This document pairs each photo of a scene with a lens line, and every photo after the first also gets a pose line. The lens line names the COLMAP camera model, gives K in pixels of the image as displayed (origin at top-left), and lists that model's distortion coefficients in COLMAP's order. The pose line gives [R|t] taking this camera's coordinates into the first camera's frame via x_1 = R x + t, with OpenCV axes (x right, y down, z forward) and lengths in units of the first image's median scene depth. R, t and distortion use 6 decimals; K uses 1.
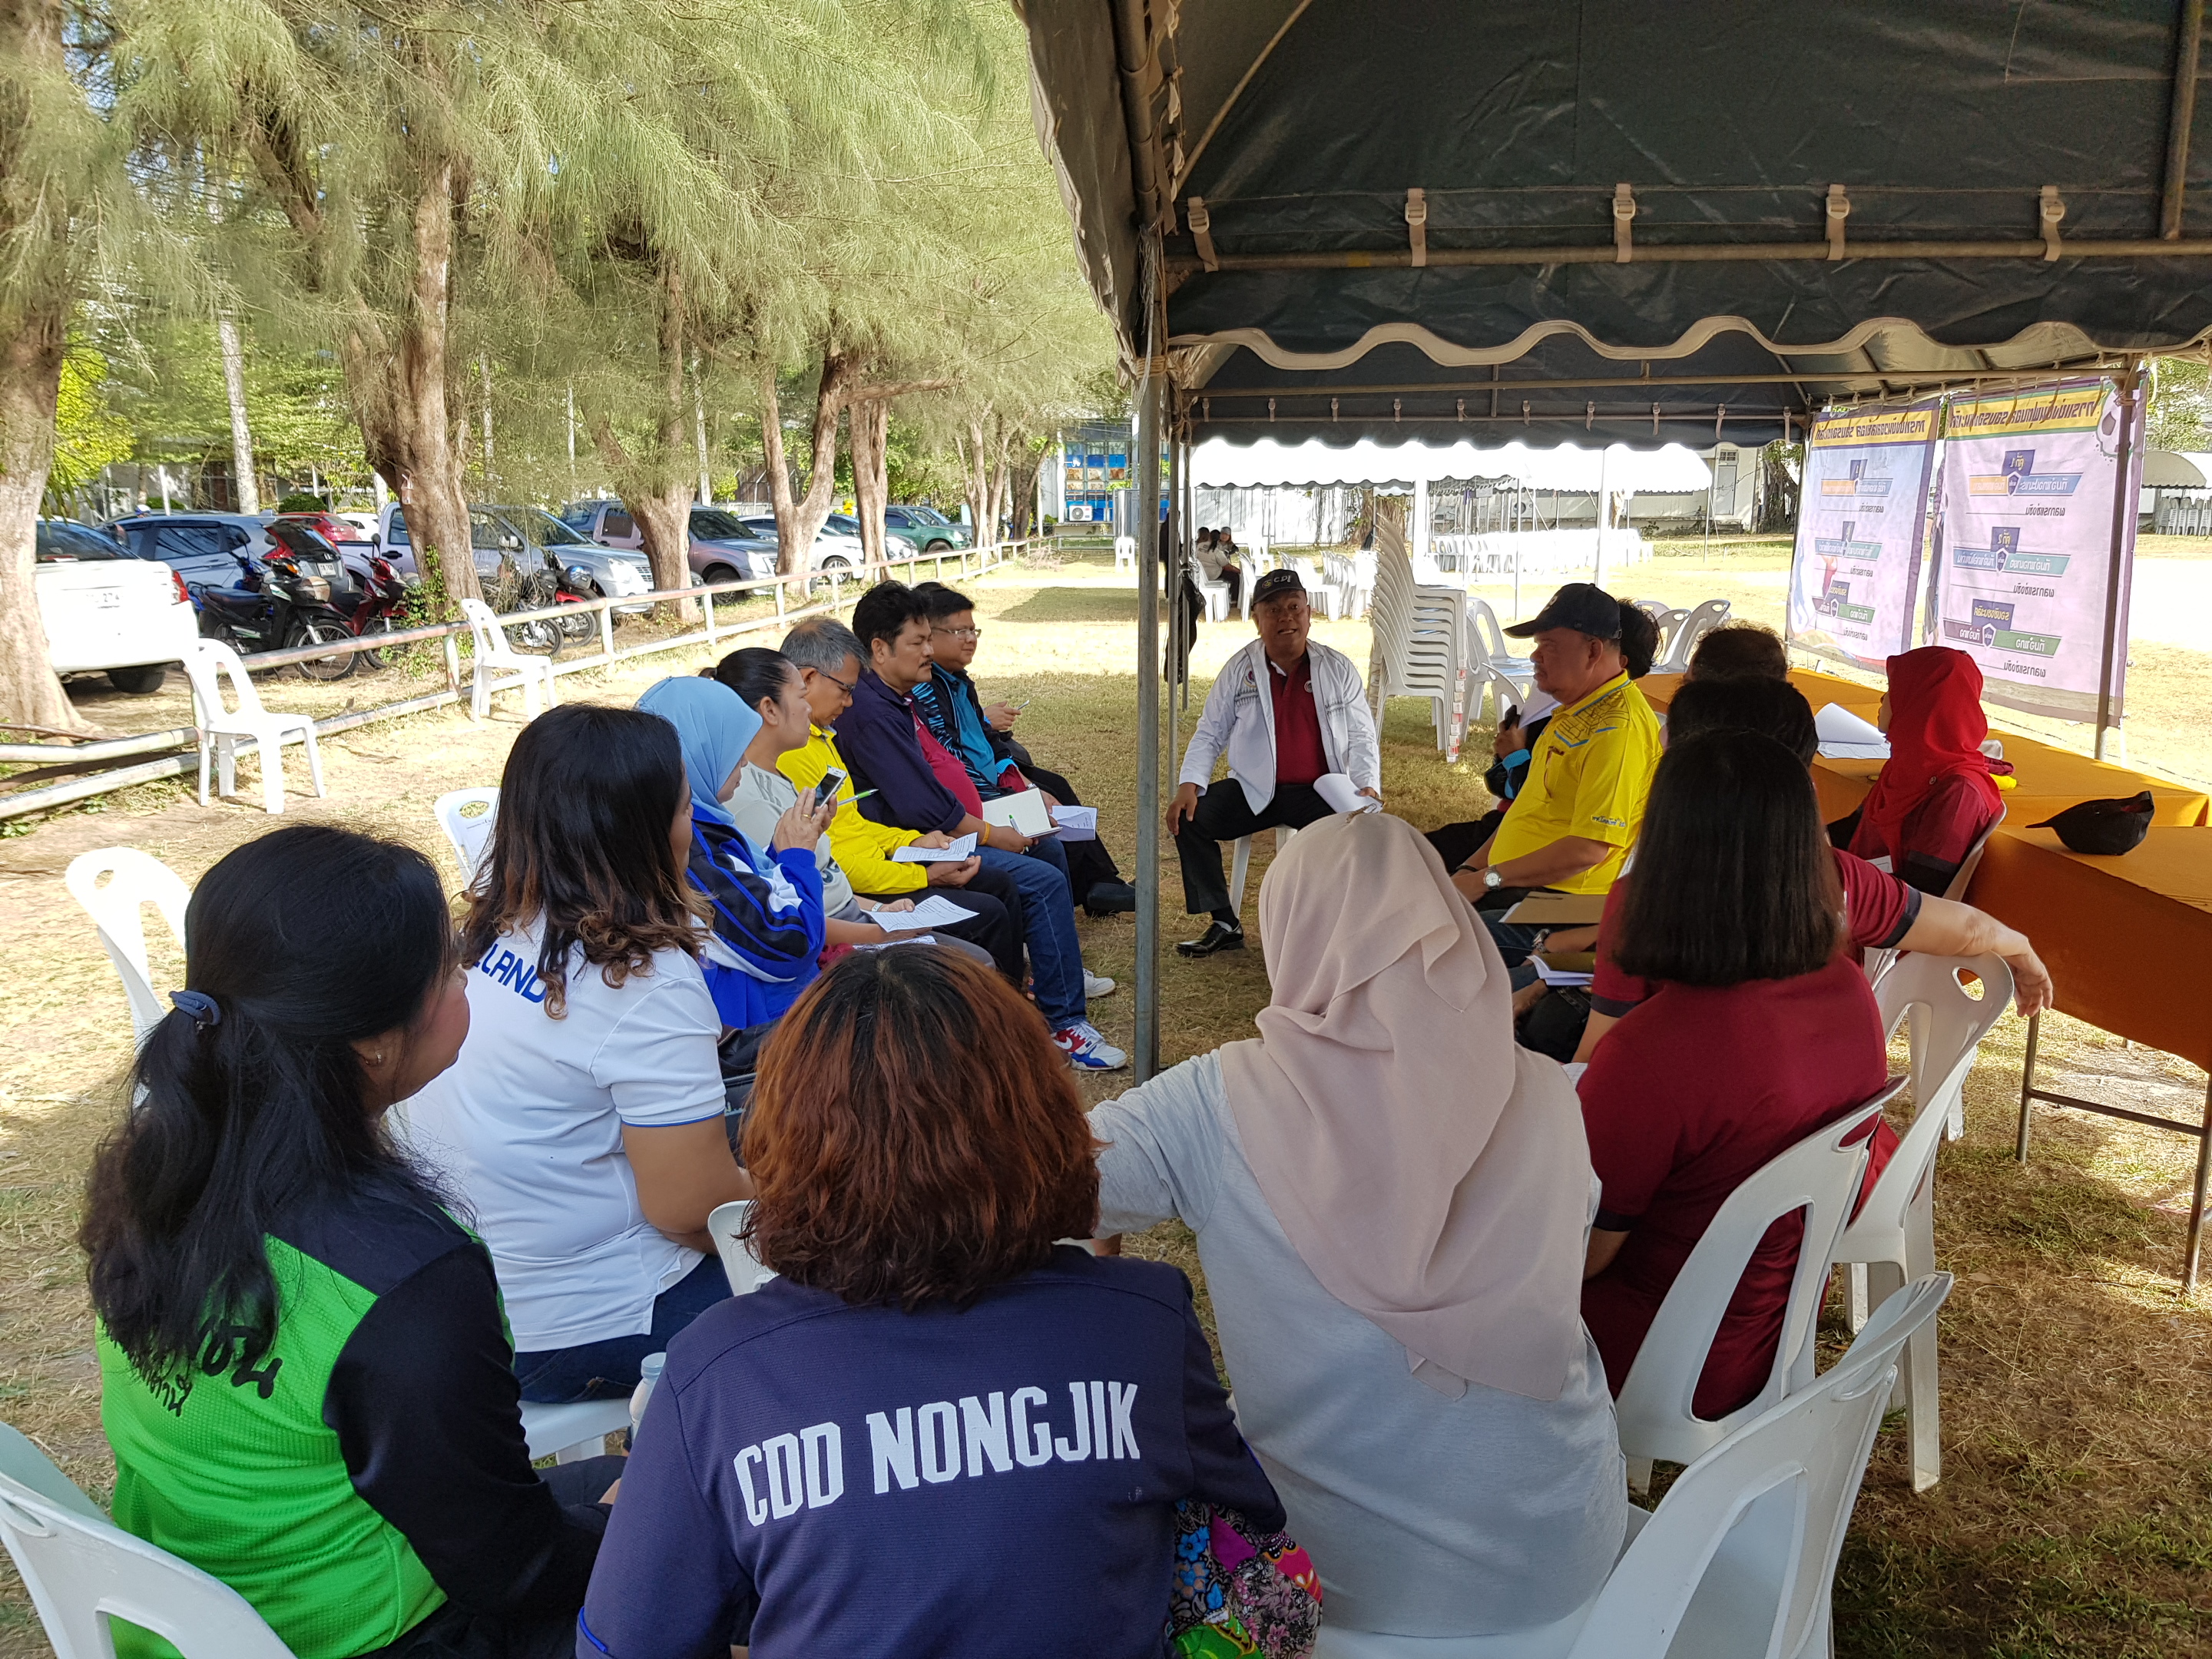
lens RADIAL K [[1744.8, 0, 1117.9], [0, 1744.8, 834.6], [0, 0, 1]] dist [0.045872, -0.076191]
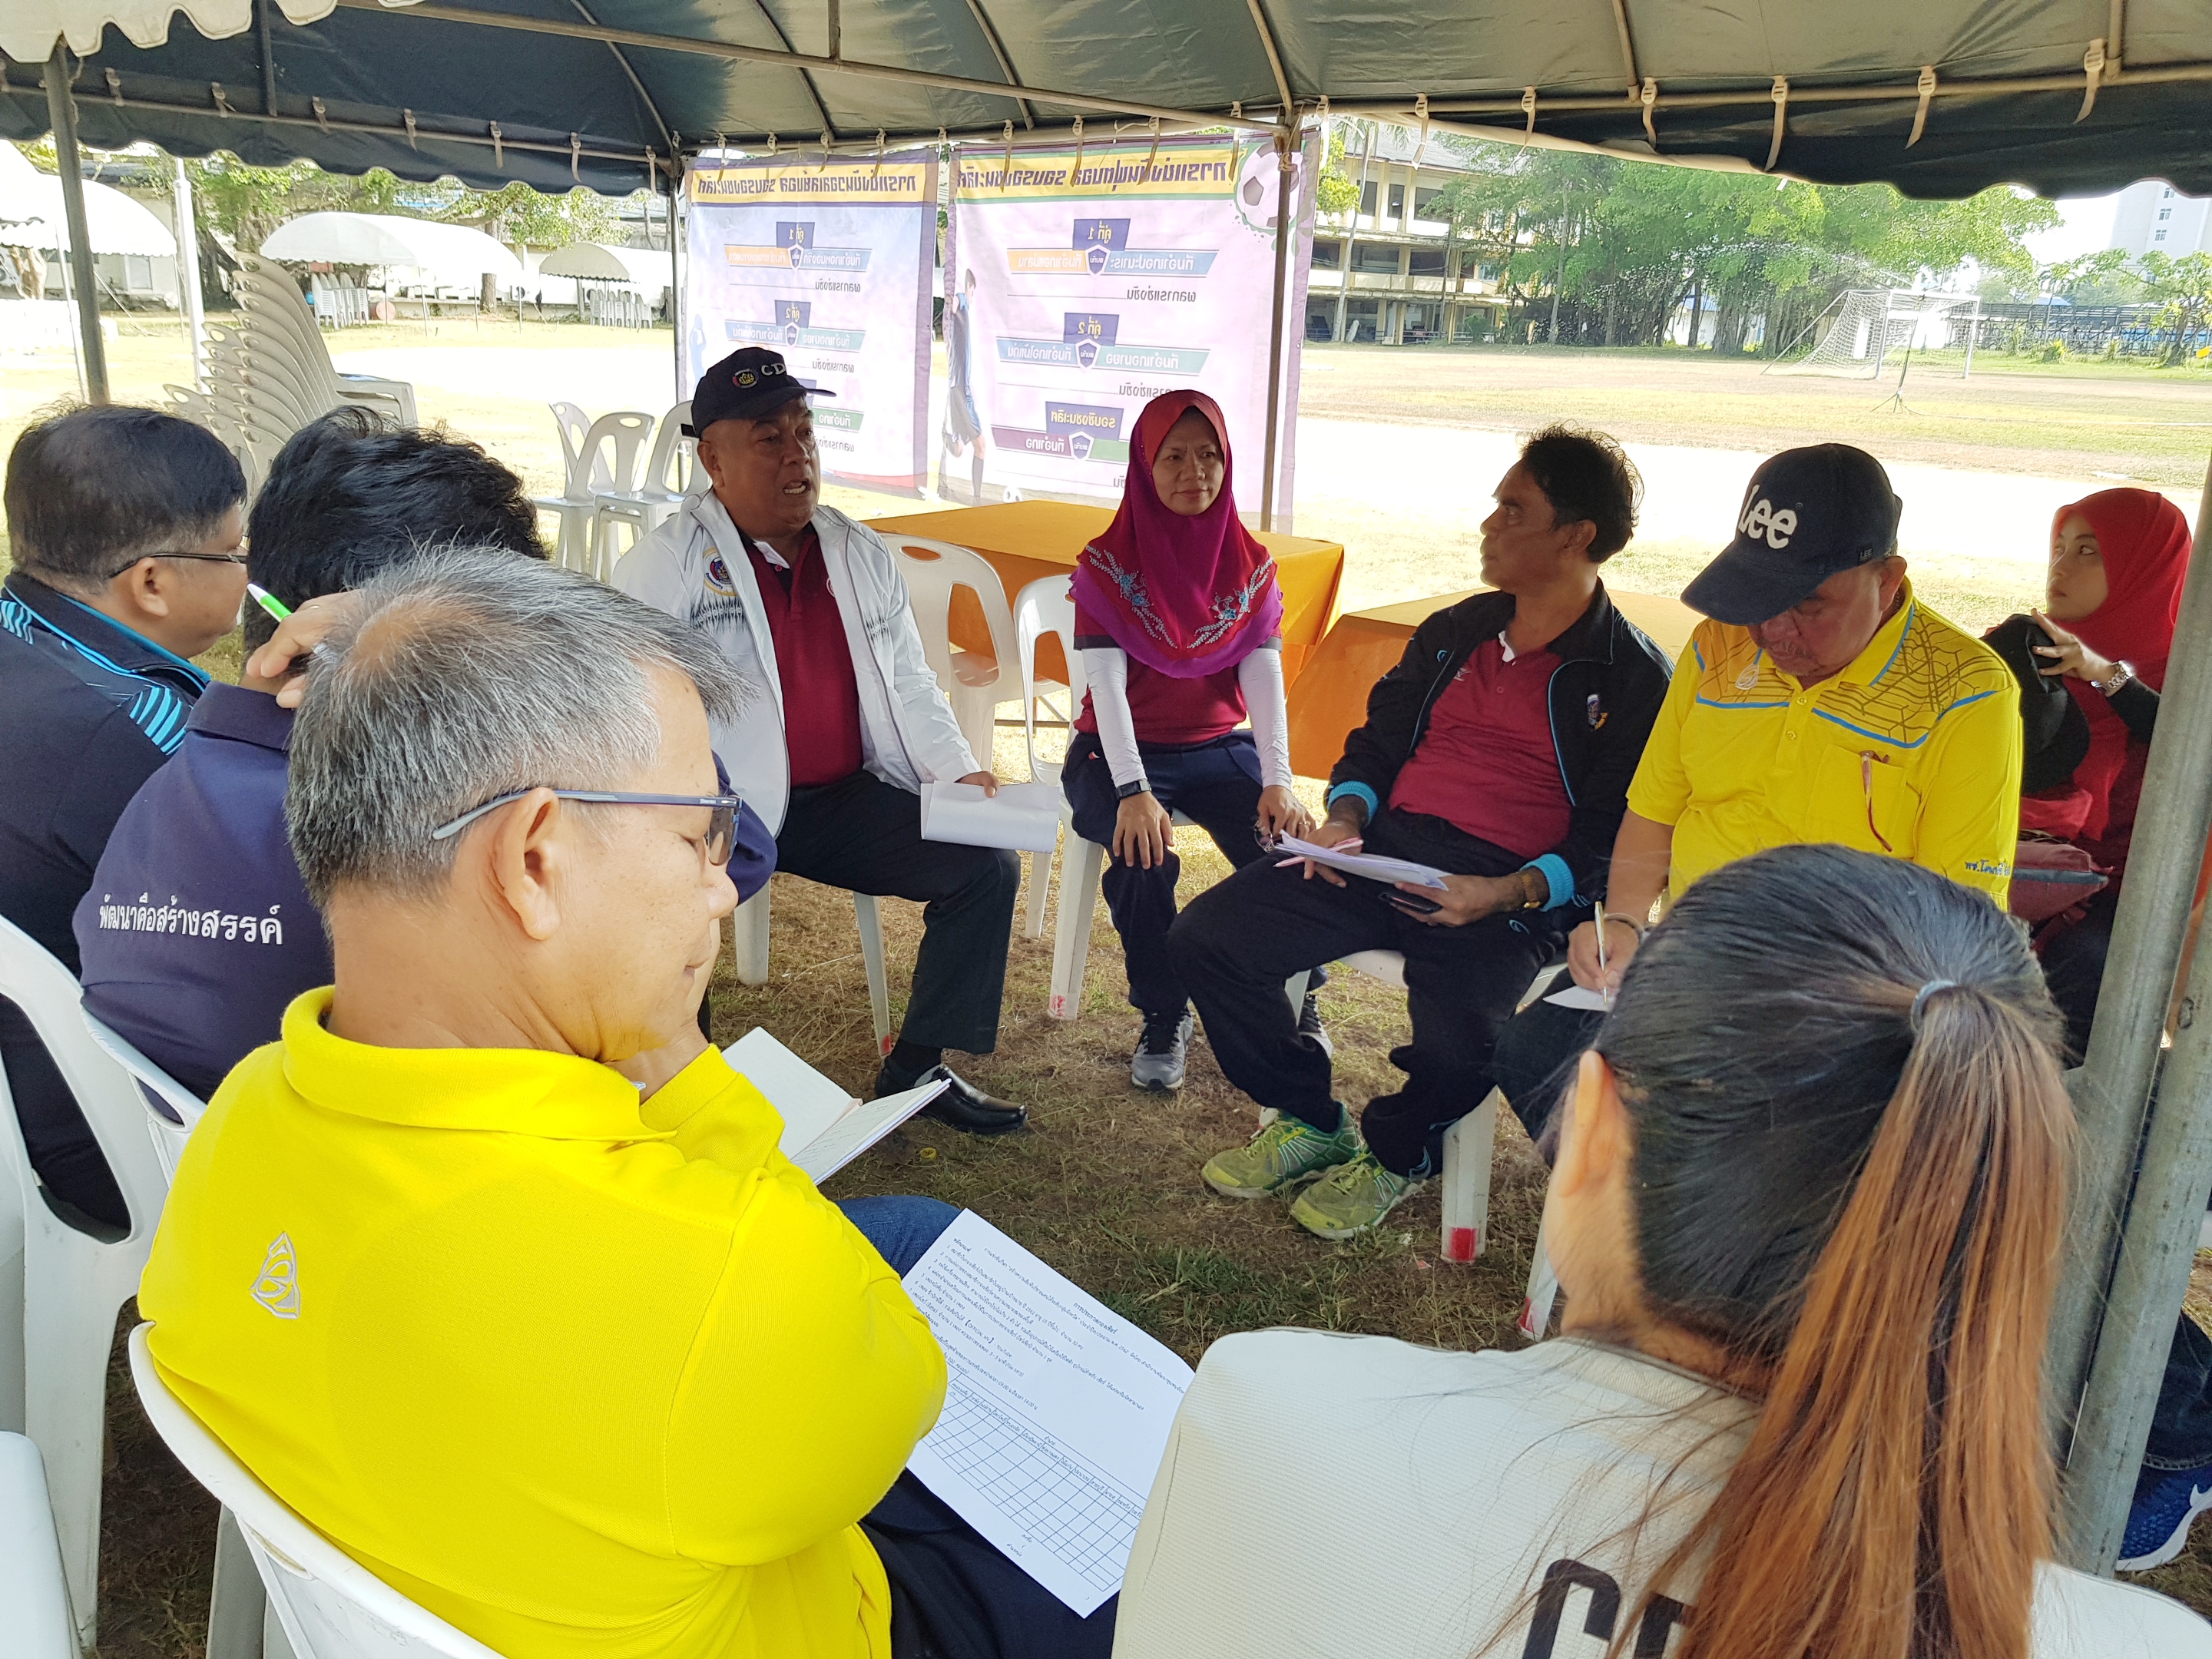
lens RADIAL K [[1744.8, 0, 1091.6], [0, 1744.8, 817.7], [0, 0, 1]] dist [0.045872, -0.076191]
pose [[0.668015, -0.175360, 0.723191, -0.129789], [0.097843, 0.984098, 0.148247, -0.055982], [-0.737687, -0.028272, 0.674550, 0.388989]]
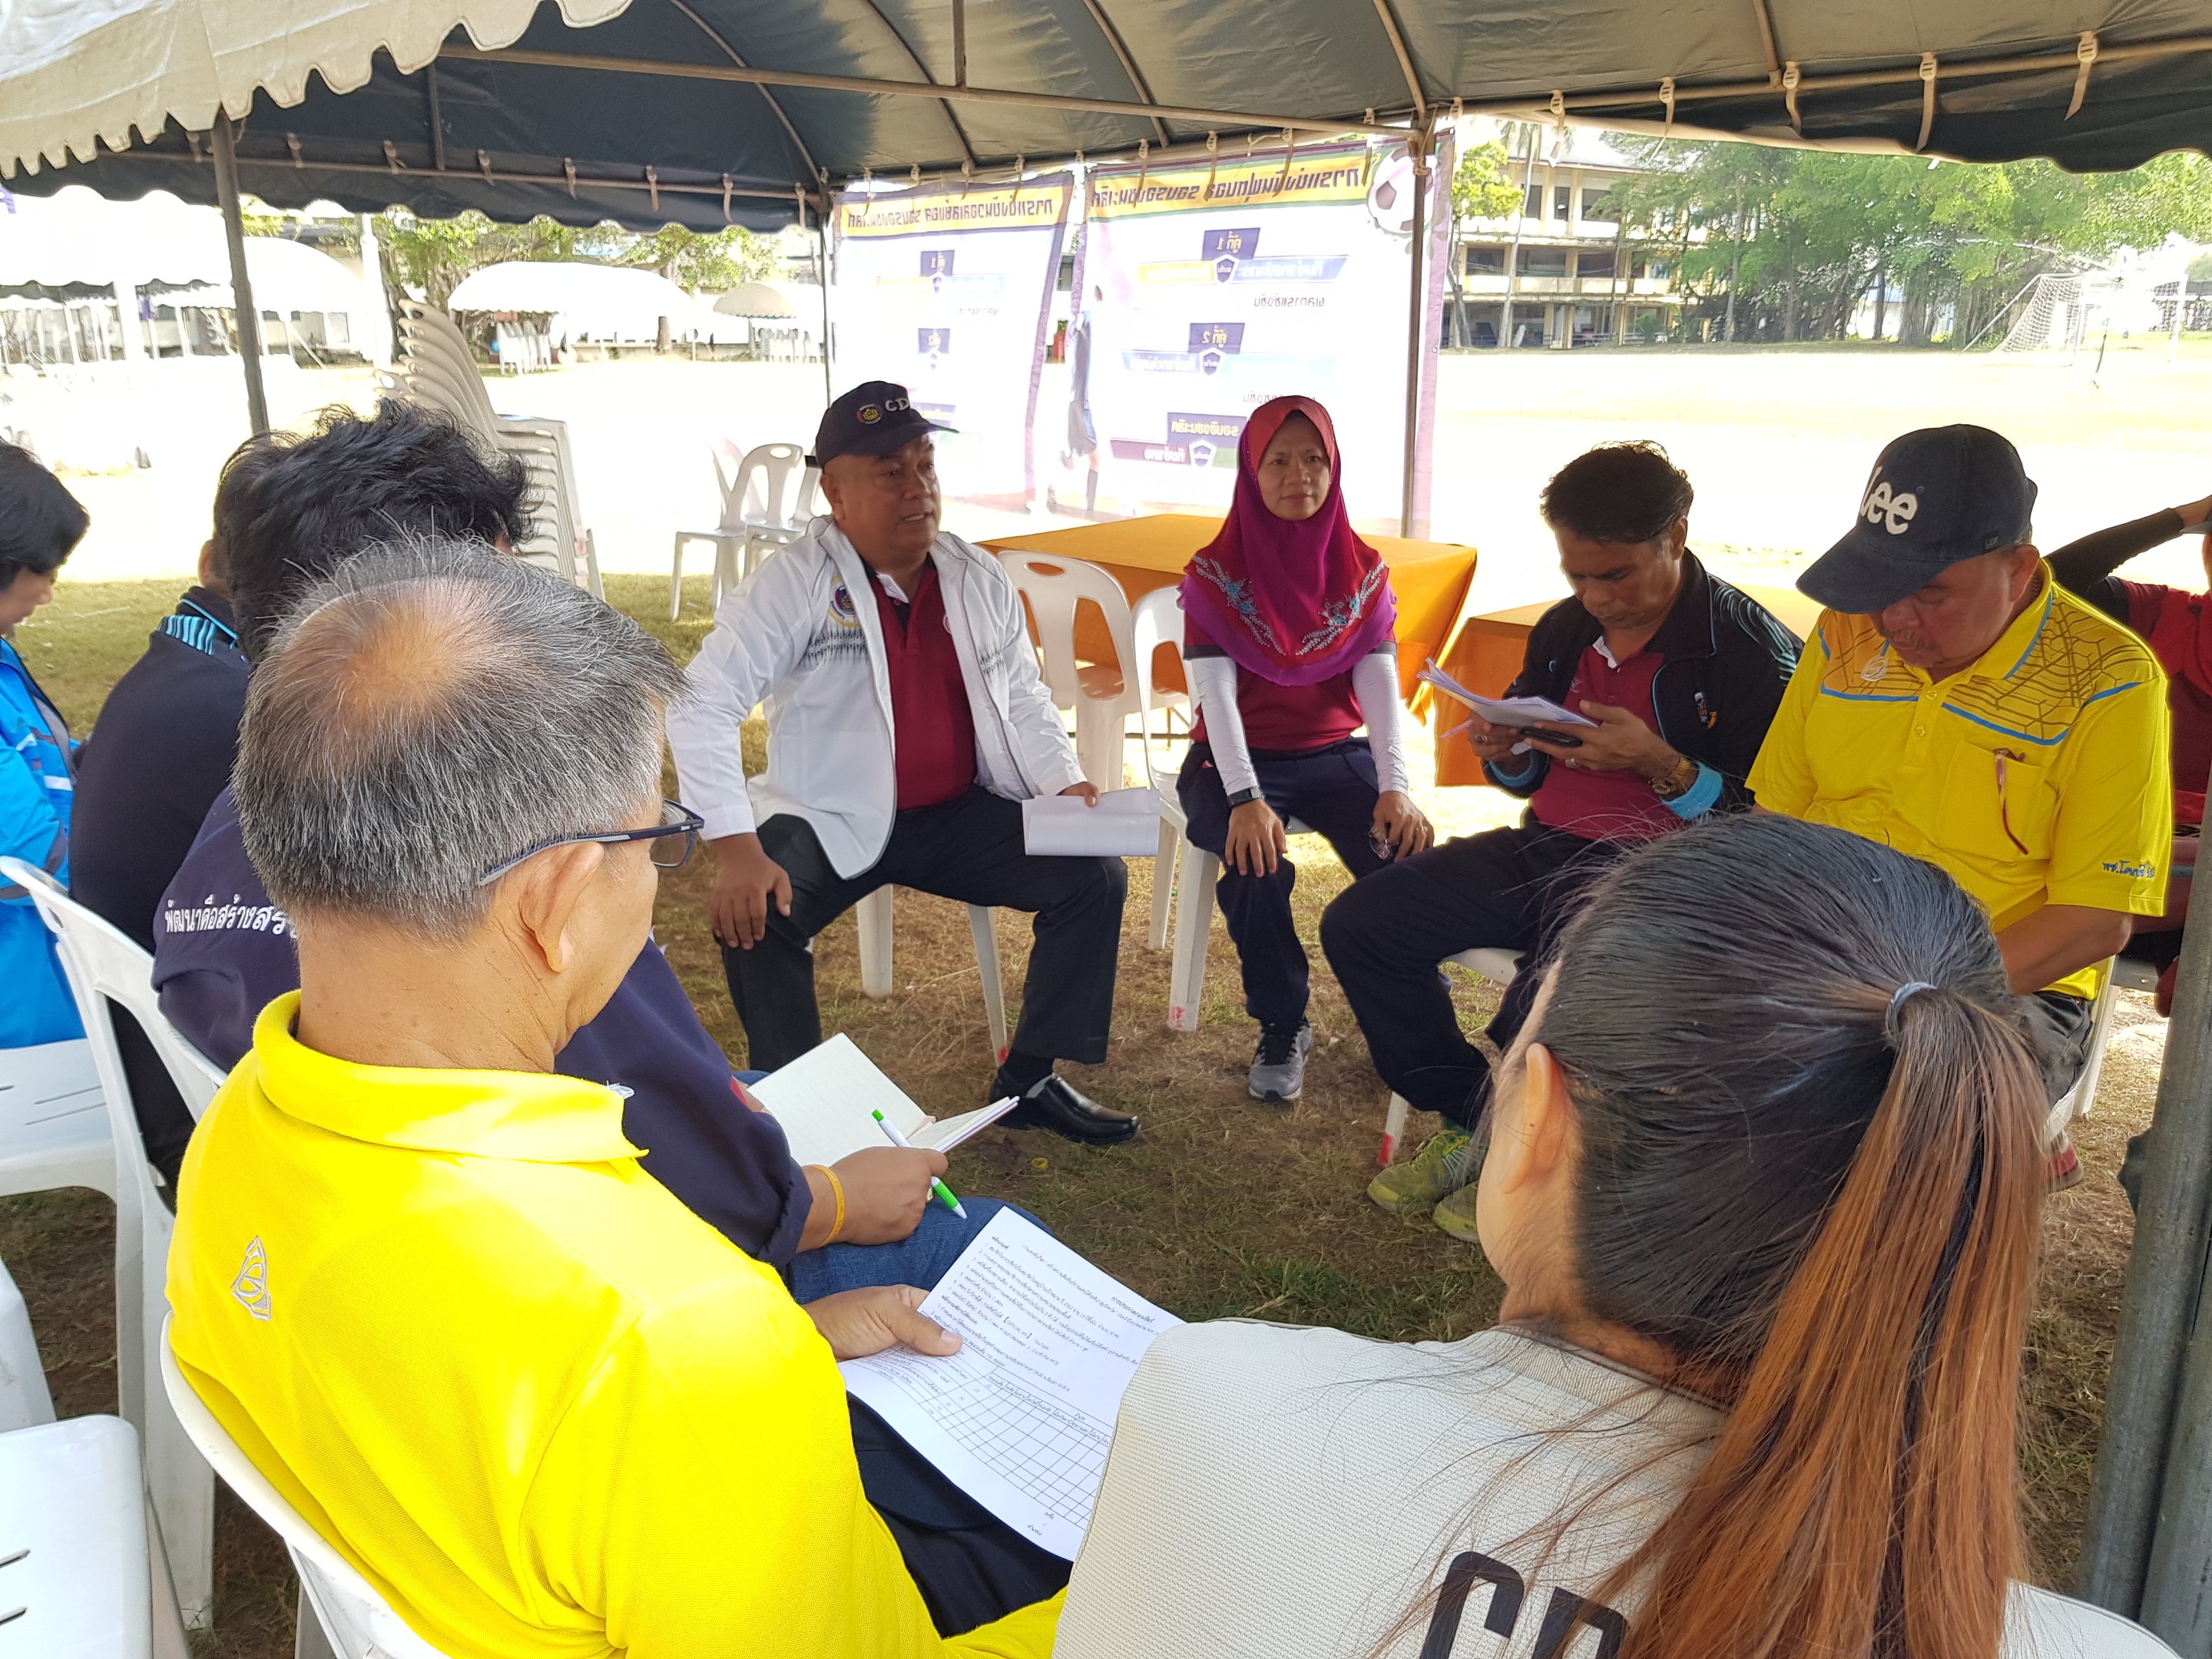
lens RADIAL K [[1744.8, 0, 1094.6], [0, 1744.8, 813.7], [0, 0, 1]] dist [0.045872, -0.076191]
pose [[0.730661, -0.176263, 0.659596, -0.122326], [0.124456, 0.984299, 0.125168, -0.053138], [-0.671301, -0.009365, 0.741125, 0.381748]]
